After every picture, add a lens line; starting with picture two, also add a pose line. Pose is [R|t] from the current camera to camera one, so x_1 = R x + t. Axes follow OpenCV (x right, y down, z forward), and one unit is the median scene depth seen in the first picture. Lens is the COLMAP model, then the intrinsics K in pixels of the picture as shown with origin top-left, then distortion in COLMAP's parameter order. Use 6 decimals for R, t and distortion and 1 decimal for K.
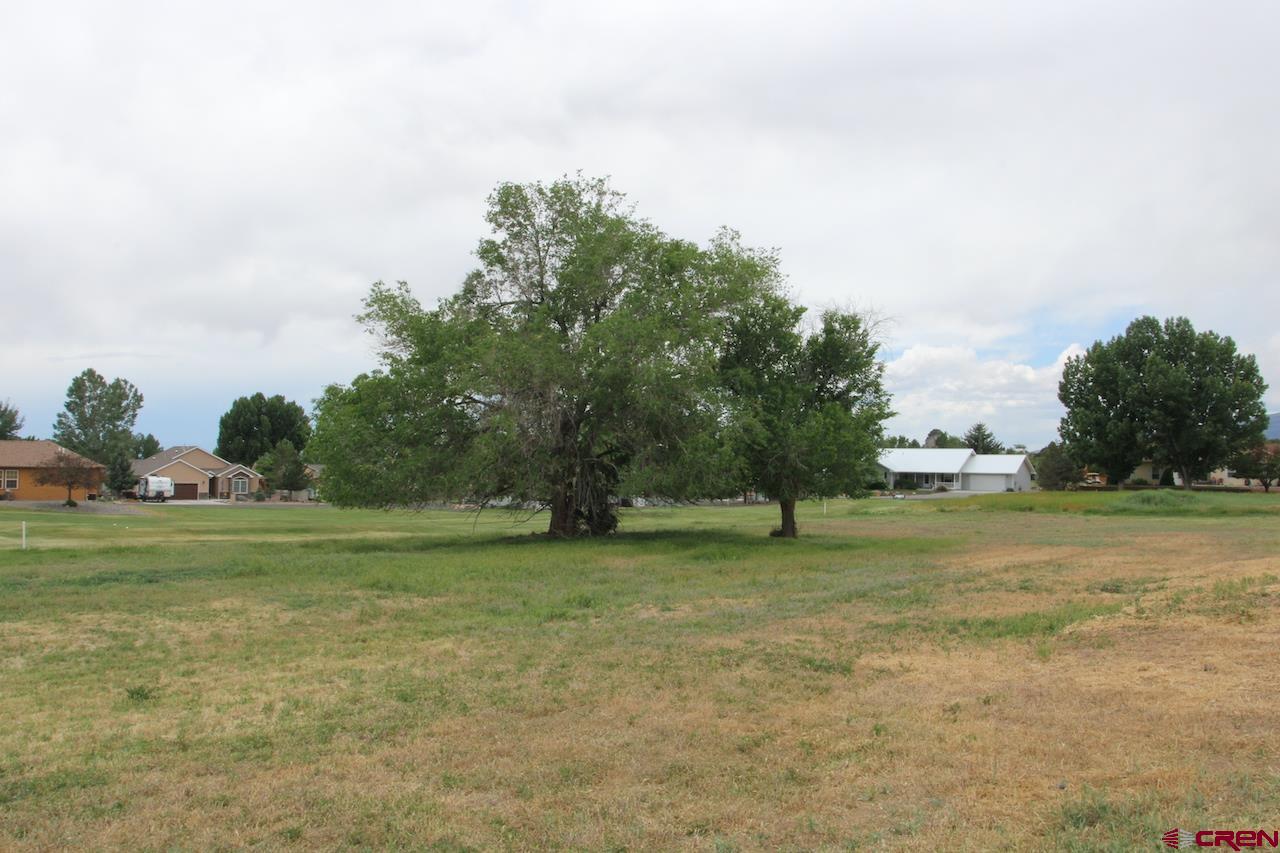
lens RADIAL K [[1004.0, 0, 641.8], [0, 1004.0, 432.5], [0, 0, 1]] dist [-0.096791, 0.054331]
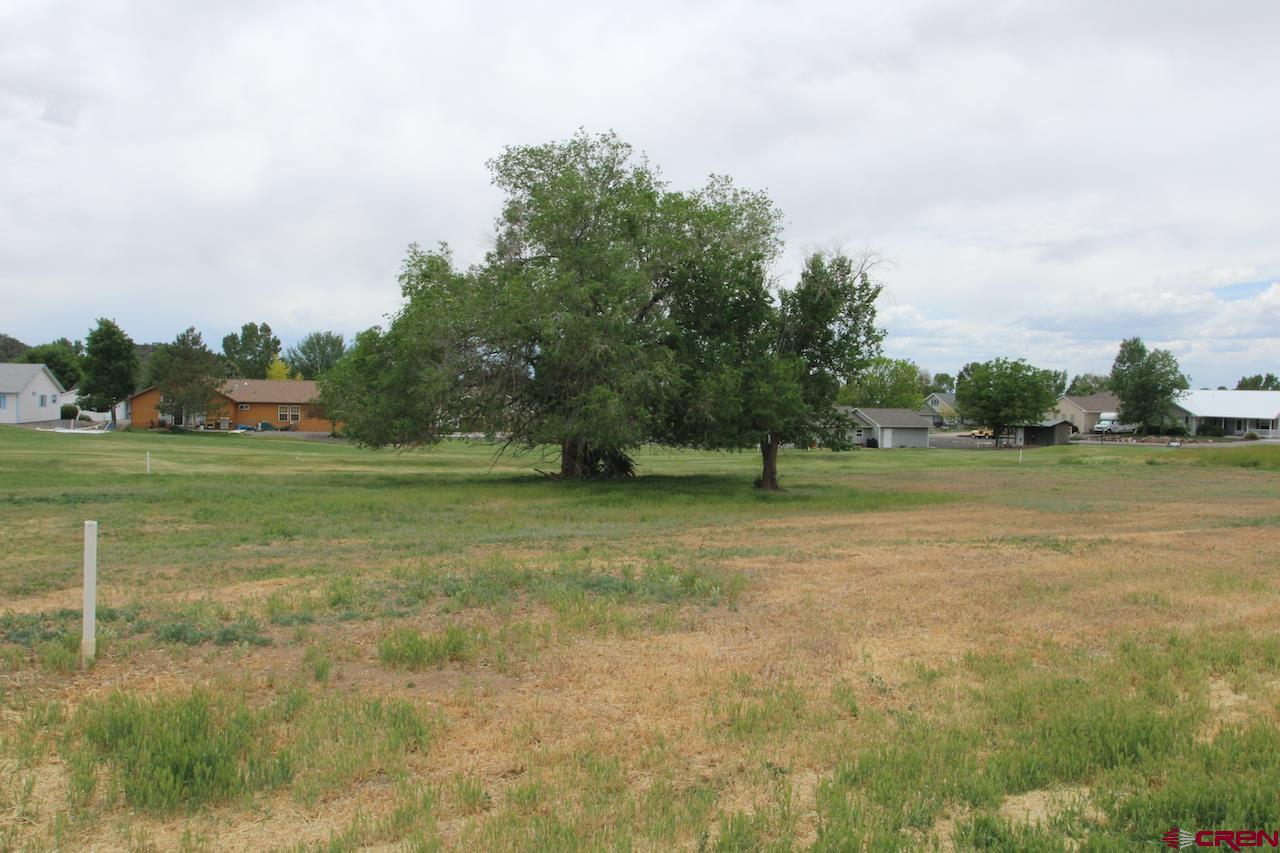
lens RADIAL K [[1004.0, 0, 636.4], [0, 1004.0, 426.3], [0, 0, 1]] dist [-0.096791, 0.054331]
pose [[0.931510, 0.018546, -0.363243, 0.133218], [0.002851, 0.998296, 0.058282, -0.004471], [0.363705, -0.055325, 0.929870, 0.013352]]
